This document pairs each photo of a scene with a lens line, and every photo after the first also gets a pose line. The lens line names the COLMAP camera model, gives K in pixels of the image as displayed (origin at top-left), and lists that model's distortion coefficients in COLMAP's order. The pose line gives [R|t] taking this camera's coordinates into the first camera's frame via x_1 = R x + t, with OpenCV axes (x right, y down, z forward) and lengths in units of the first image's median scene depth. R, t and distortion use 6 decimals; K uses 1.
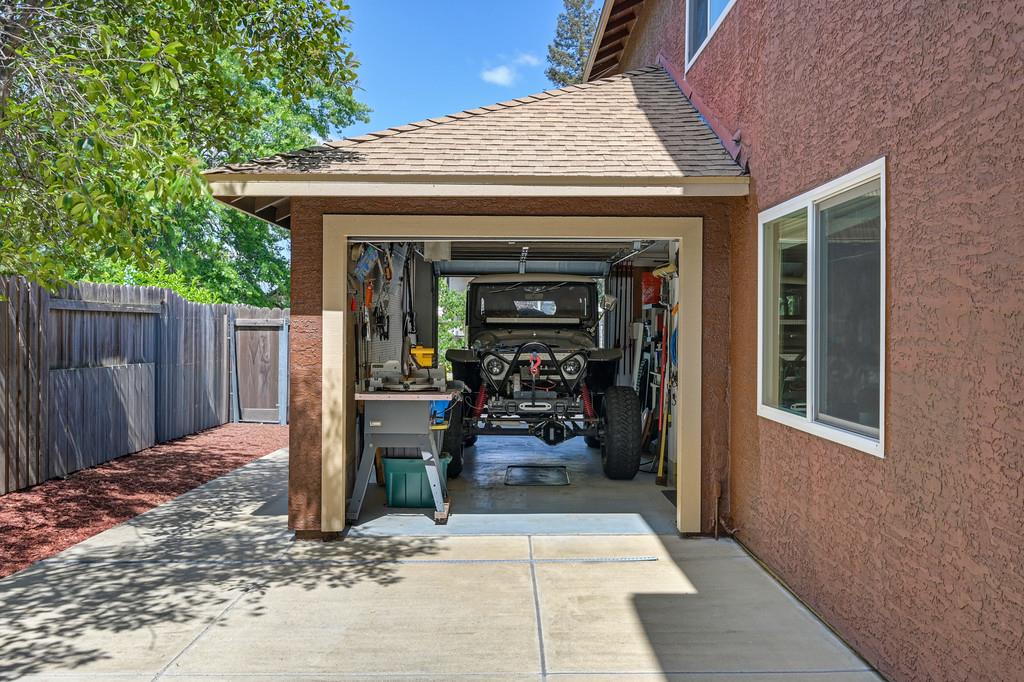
lens RADIAL K [[927.8, 0, 518.5], [0, 927.8, 333.1], [0, 0, 1]] dist [-0.017735, -0.009804]
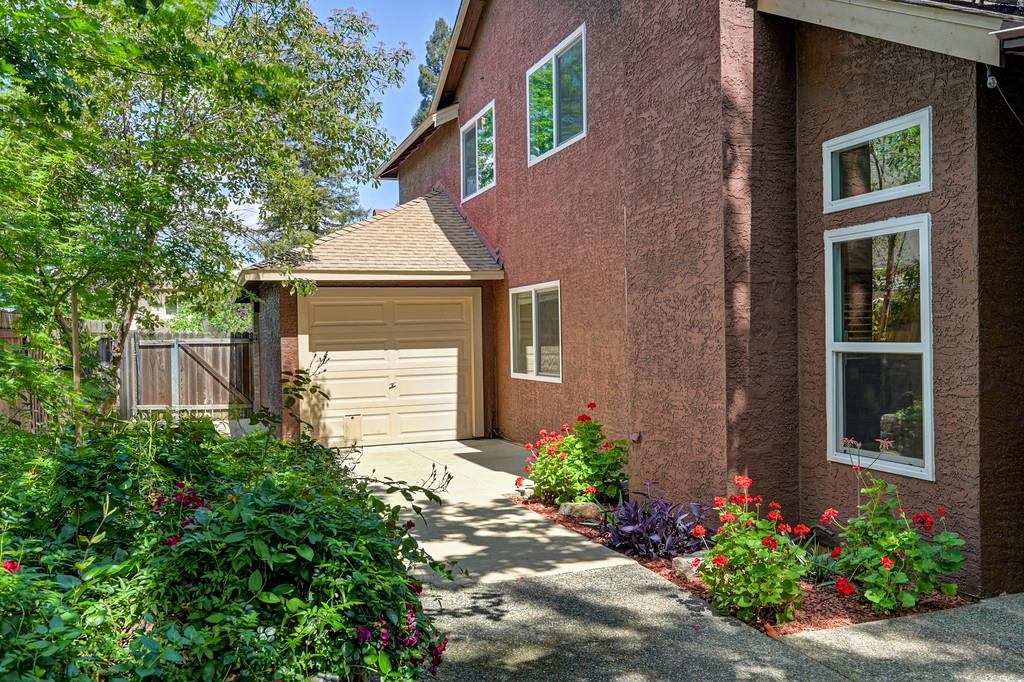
lens RADIAL K [[877.6, 0, 516.9], [0, 877.6, 342.8], [0, 0, 1]] dist [0.037522, -0.000028]
pose [[0.950928, -0.023699, 0.308502, -0.334893], [0.024217, 0.999704, 0.002151, -0.001069], [-0.308462, 0.005426, 0.951221, -0.903103]]
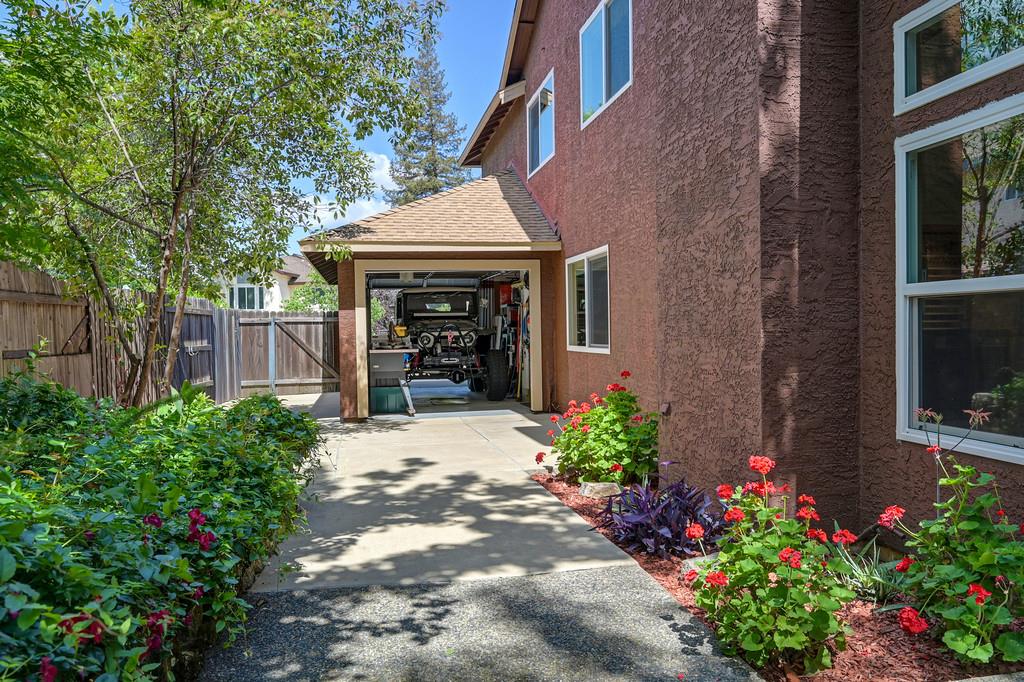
lens RADIAL K [[782.1, 0, 519.4], [0, 782.1, 340.8], [0, 0, 1]] dist [0.026257, 0.005417]
pose [[0.983290, -0.024998, 0.180319, -0.163700], [0.023576, 0.999672, 0.010028, 0.037445], [-0.180511, -0.005609, 0.983557, -0.702697]]
